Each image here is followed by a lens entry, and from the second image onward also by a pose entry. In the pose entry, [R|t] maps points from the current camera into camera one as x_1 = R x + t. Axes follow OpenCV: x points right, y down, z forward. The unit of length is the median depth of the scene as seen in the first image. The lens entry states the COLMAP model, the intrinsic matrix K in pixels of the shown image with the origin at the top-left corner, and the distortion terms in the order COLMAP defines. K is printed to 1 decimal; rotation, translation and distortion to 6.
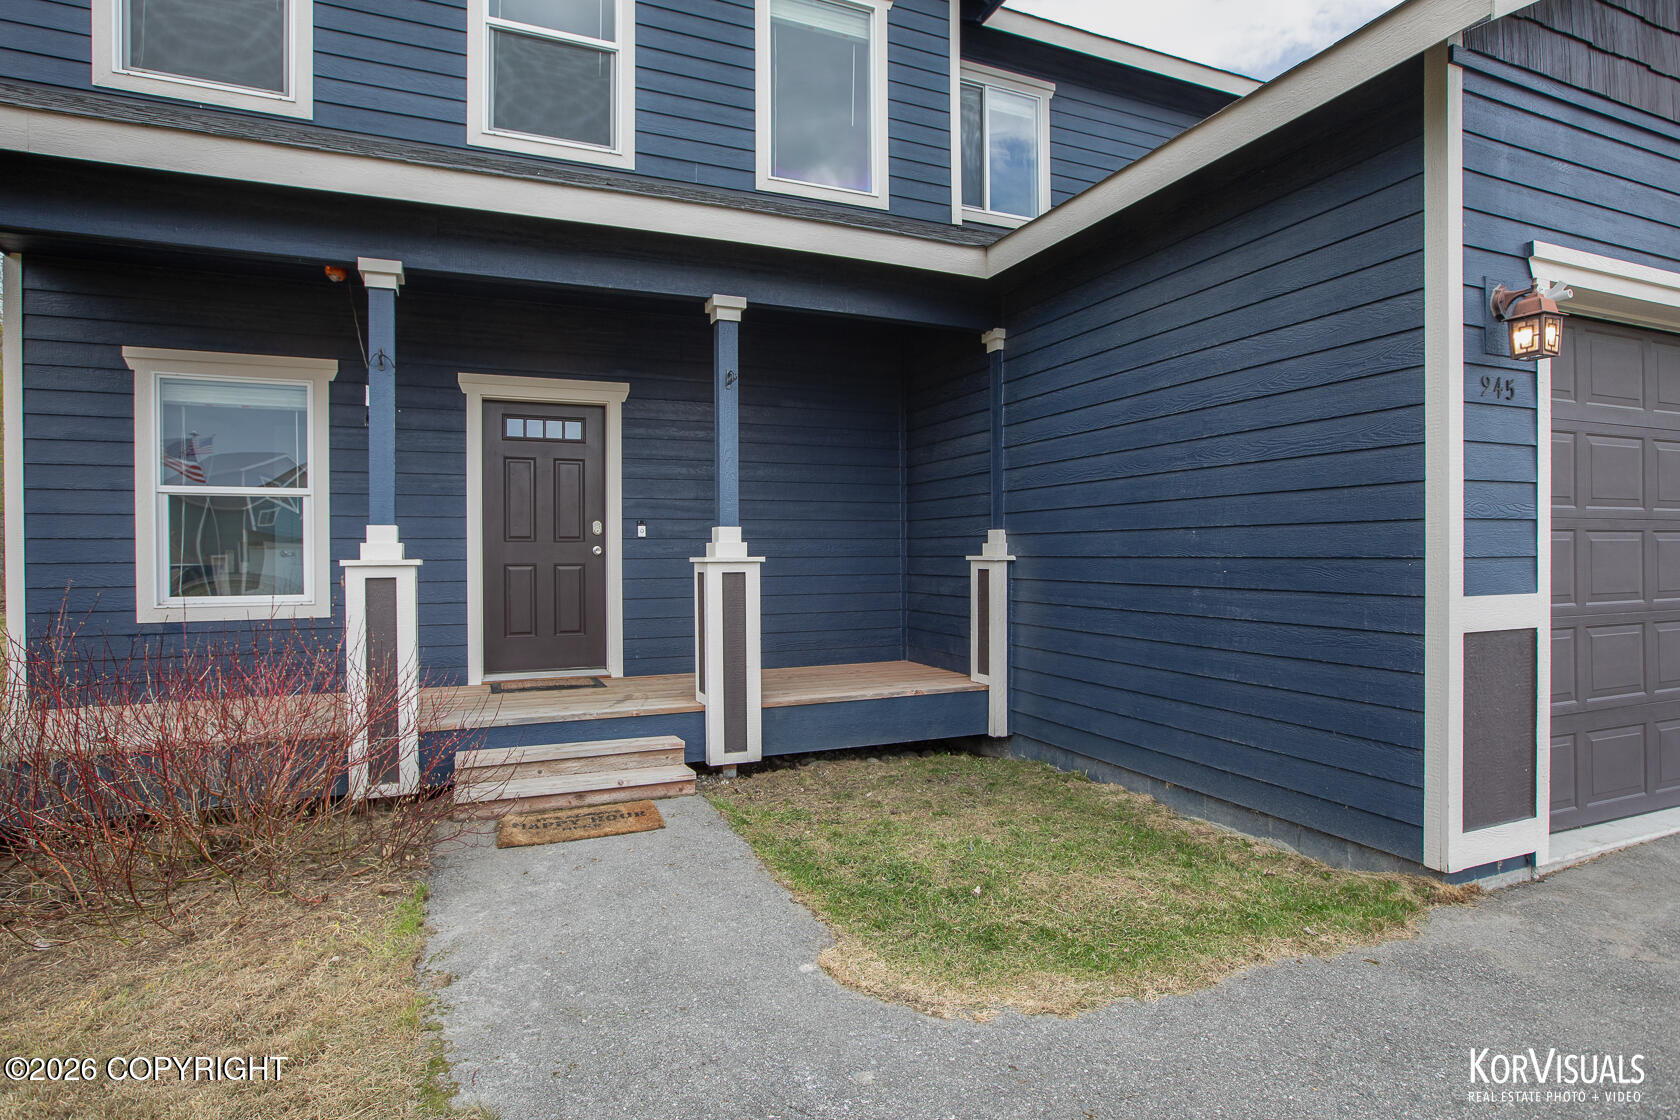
lens RADIAL K [[847.5, 0, 840.0], [0, 847.5, 560.0], [0, 0, 1]] dist [-0.019086, 0.001183]
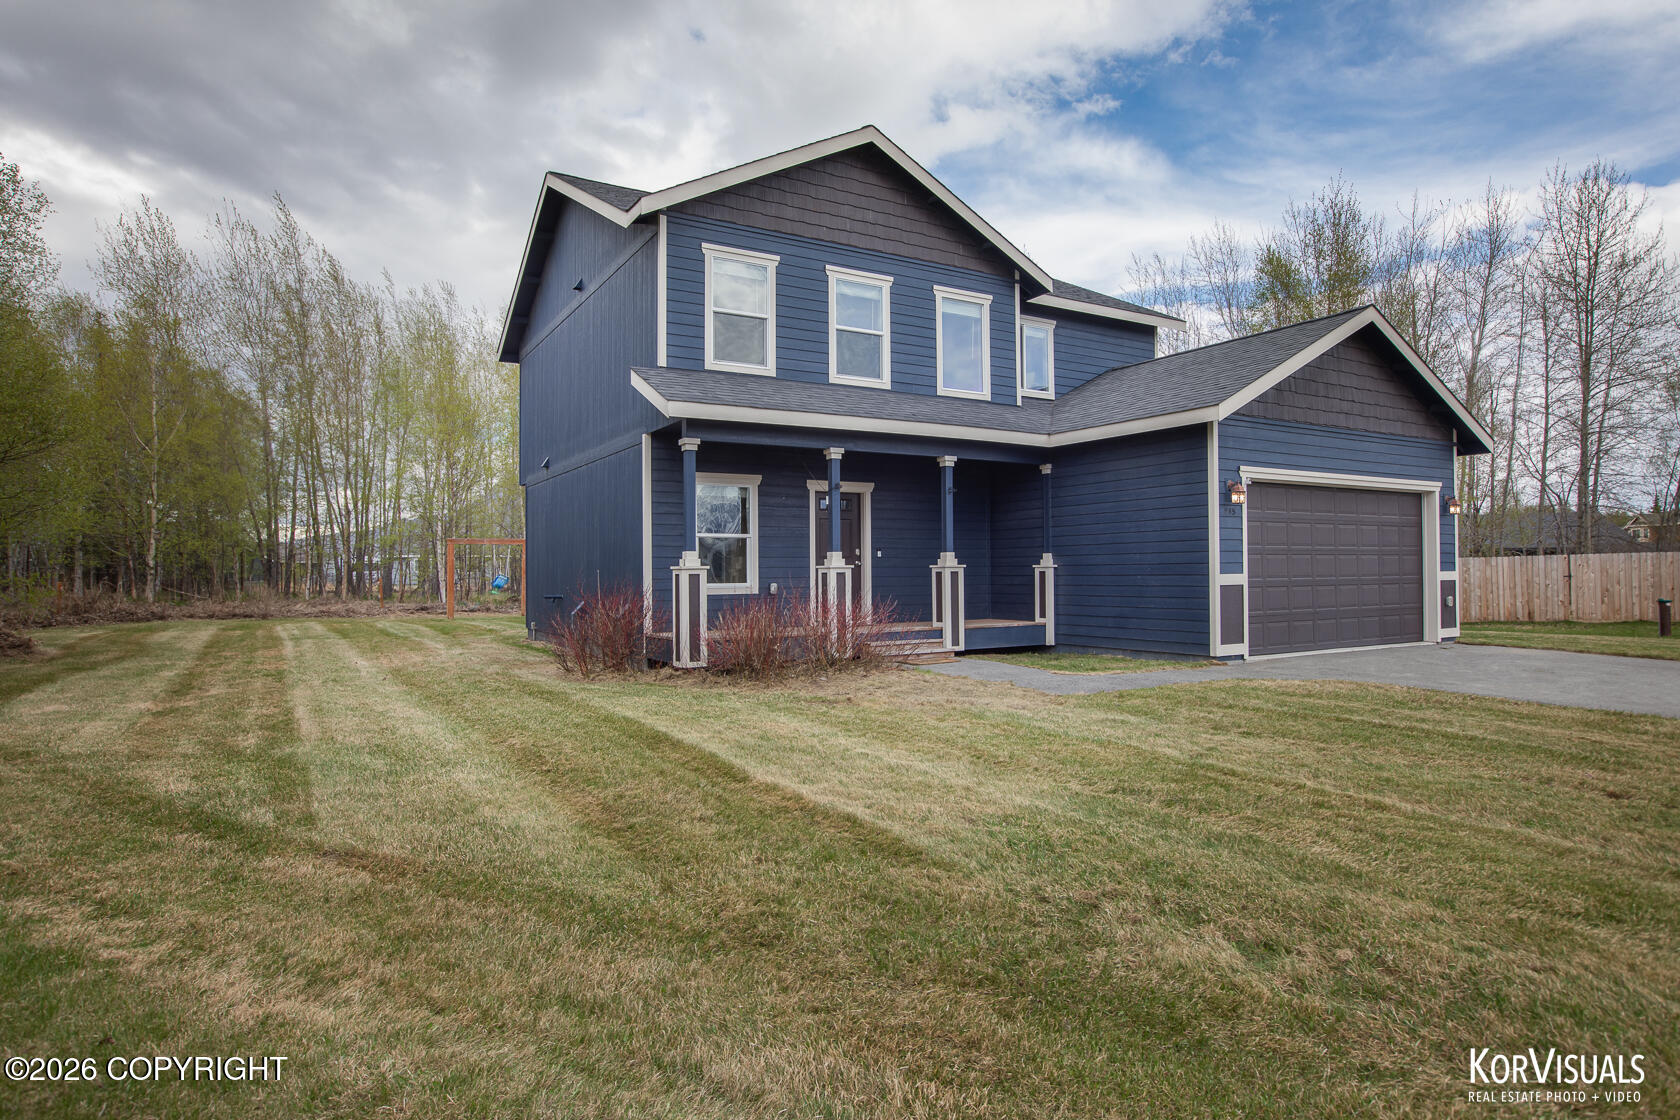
lens RADIAL K [[948.8, 0, 840.0], [0, 948.8, 560.0], [0, 0, 1]] dist [0.002450, 0.000699]
pose [[0.988786, 0.000507, 0.149339, -0.838747], [0.003176, 0.999697, -0.024420, 0.046965], [-0.149306, 0.024621, 0.988484, -1.599556]]
